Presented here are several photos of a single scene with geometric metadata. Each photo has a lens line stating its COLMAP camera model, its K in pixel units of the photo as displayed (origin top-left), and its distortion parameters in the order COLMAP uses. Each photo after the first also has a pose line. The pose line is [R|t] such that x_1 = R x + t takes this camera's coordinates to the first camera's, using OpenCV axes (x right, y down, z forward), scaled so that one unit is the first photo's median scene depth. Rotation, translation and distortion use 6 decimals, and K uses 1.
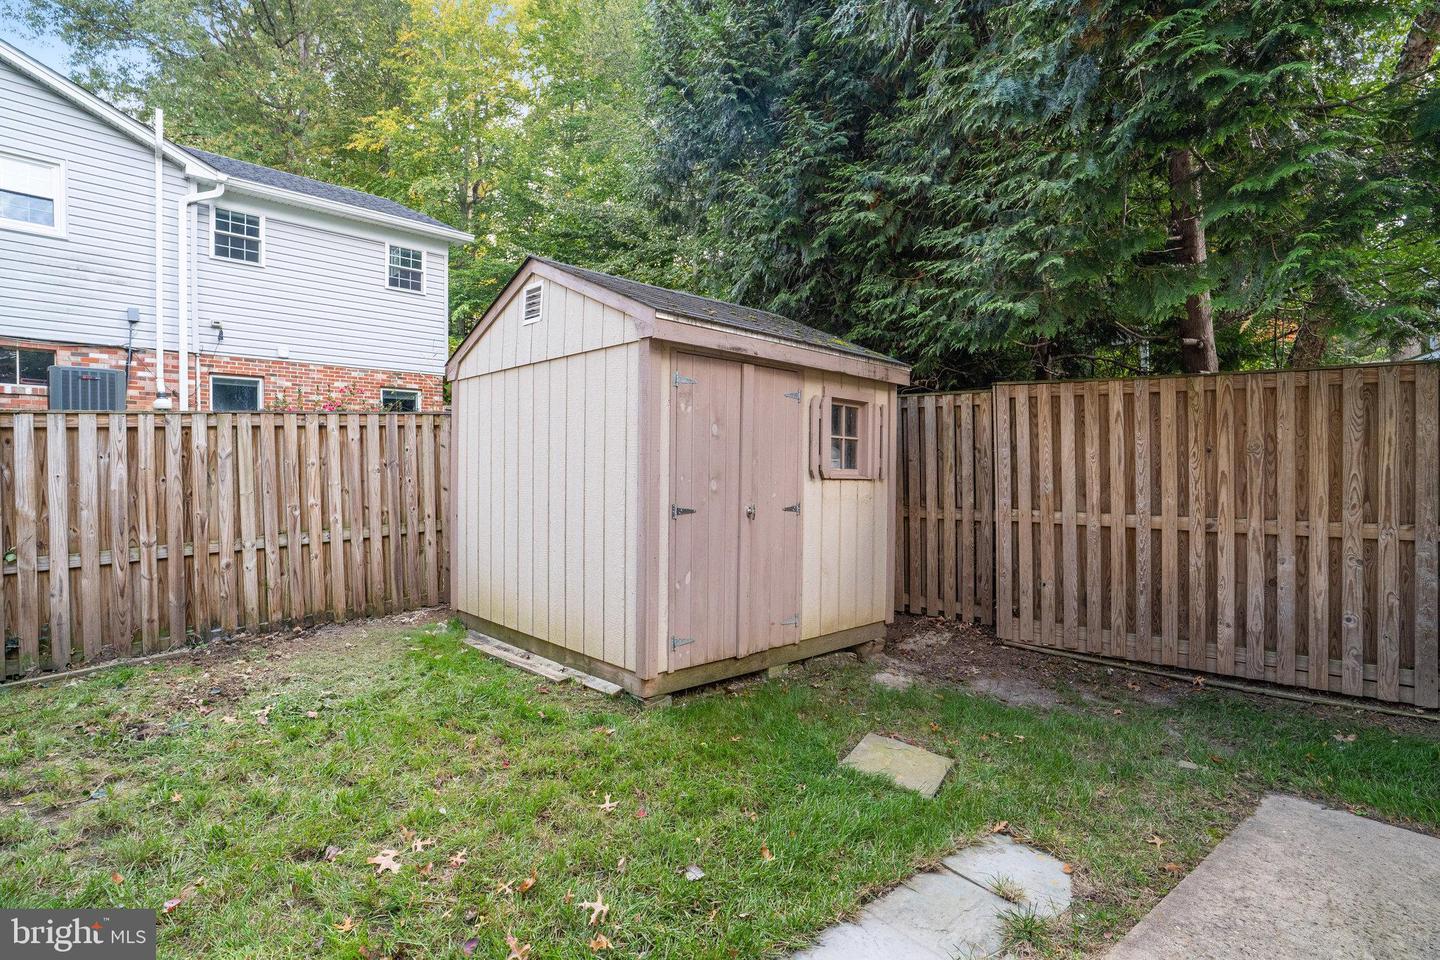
lens RADIAL K [[716.7, 0, 718.1], [0, 716.7, 477.0], [0, 0, 1]] dist [-0.080549, 0.031847]
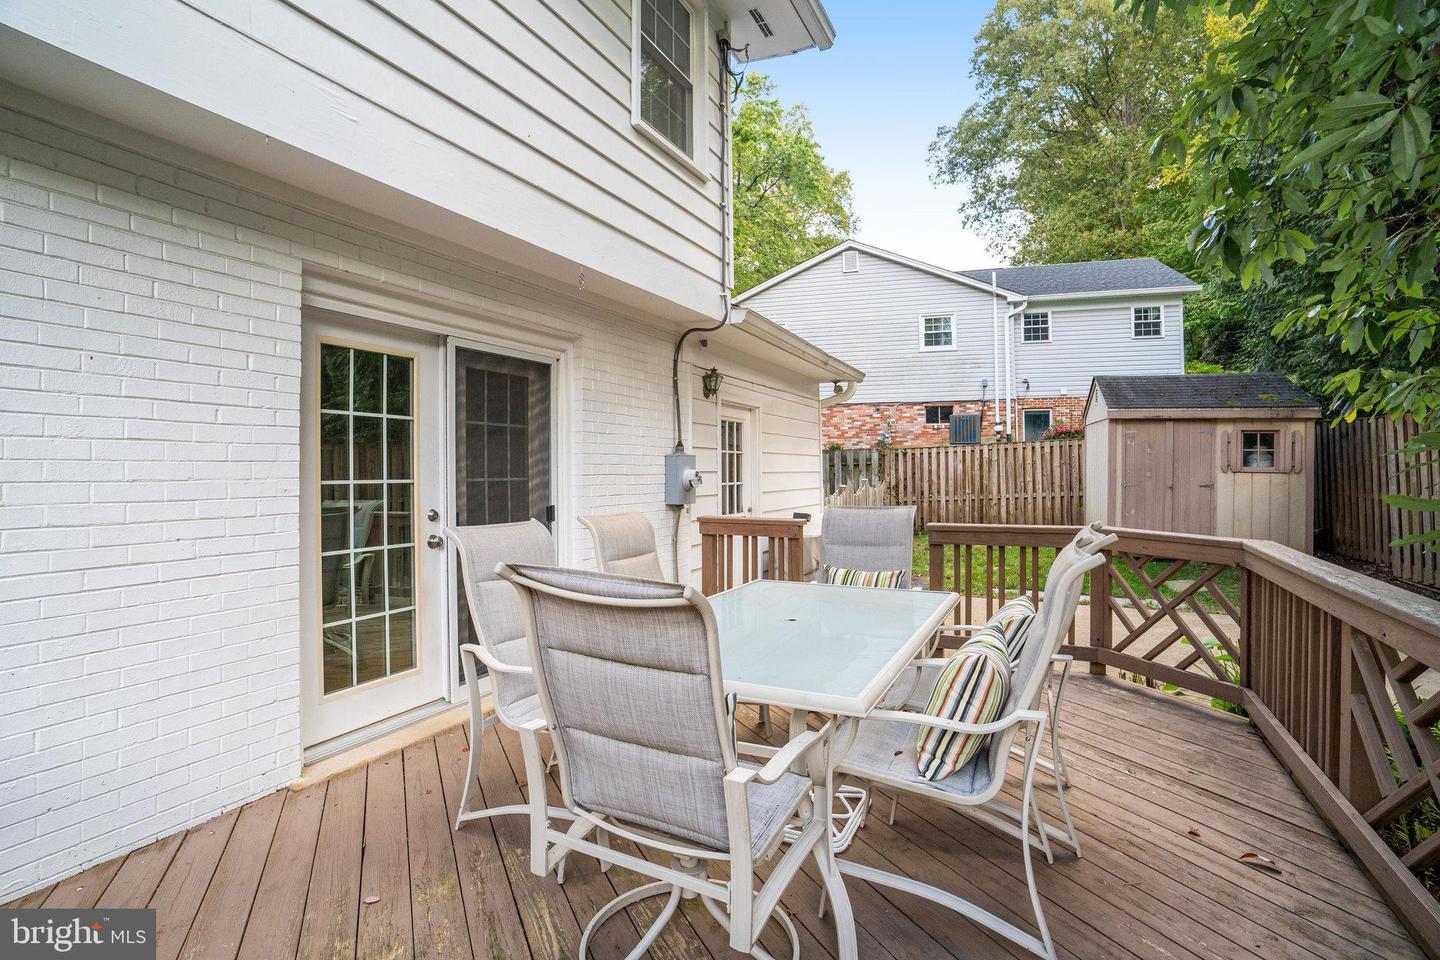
lens RADIAL K [[707.2, 0, 714.8], [0, 707.2, 472.1], [0, 0, 1]] dist [-0.061367, 0.029973]
pose [[0.430690, 0.010598, -0.902438, 1.024152], [-0.001246, 0.999937, 0.011148, -0.014495], [0.902499, -0.003677, 0.430676, -0.908275]]
